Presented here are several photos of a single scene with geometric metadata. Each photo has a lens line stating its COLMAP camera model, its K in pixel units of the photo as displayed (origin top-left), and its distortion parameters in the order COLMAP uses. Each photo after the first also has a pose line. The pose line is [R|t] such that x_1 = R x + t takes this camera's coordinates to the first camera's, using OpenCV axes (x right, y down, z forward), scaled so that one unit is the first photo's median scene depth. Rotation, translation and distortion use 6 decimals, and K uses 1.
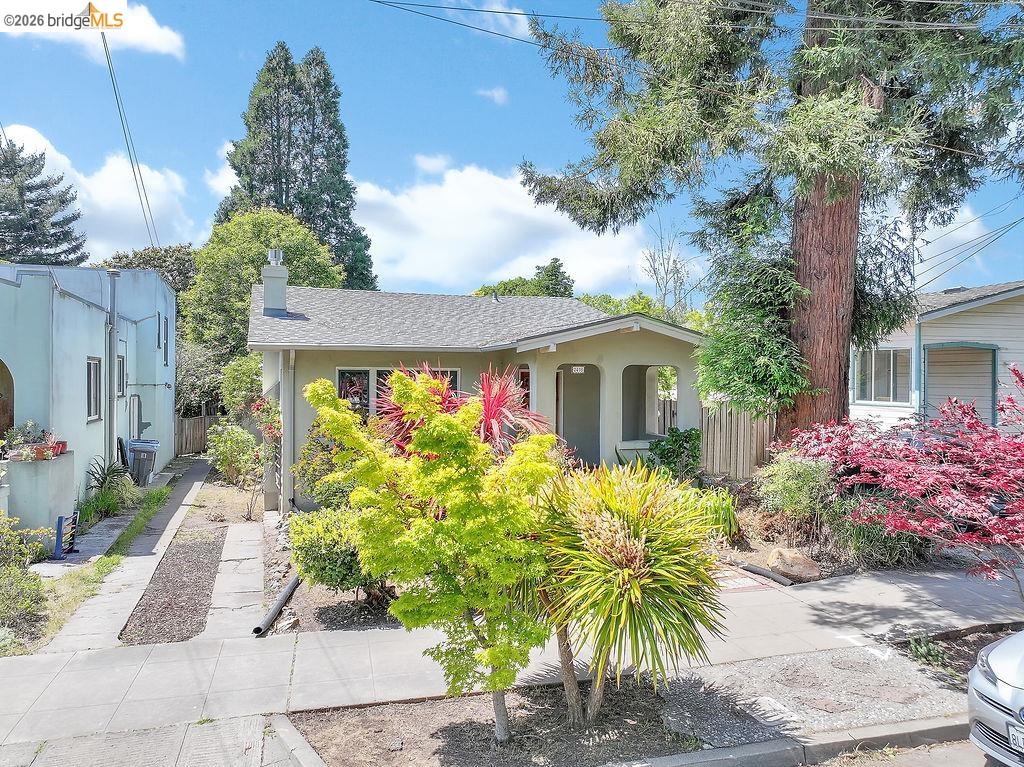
lens RADIAL K [[729.8, 0, 512.0], [0, 729.8, 383.5], [0, 0, 1]] dist [0.004847, 0.010148]
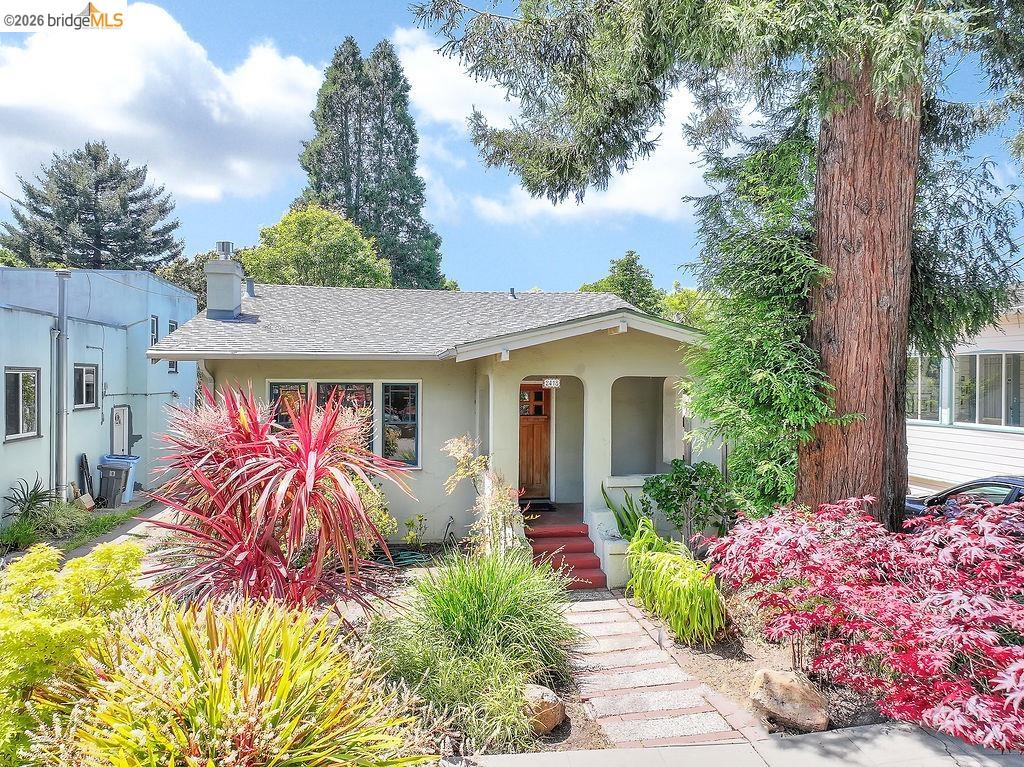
lens RADIAL K [[729.8, 0, 512.0], [0, 729.8, 383.5], [0, 0, 1]] dist [0.004847, 0.010148]
pose [[0.986725, 0.001150, -0.162394, 0.156218], [-0.001097, 0.999999, 0.000413, -0.016665], [0.162394, -0.000229, 0.986726, 0.205507]]
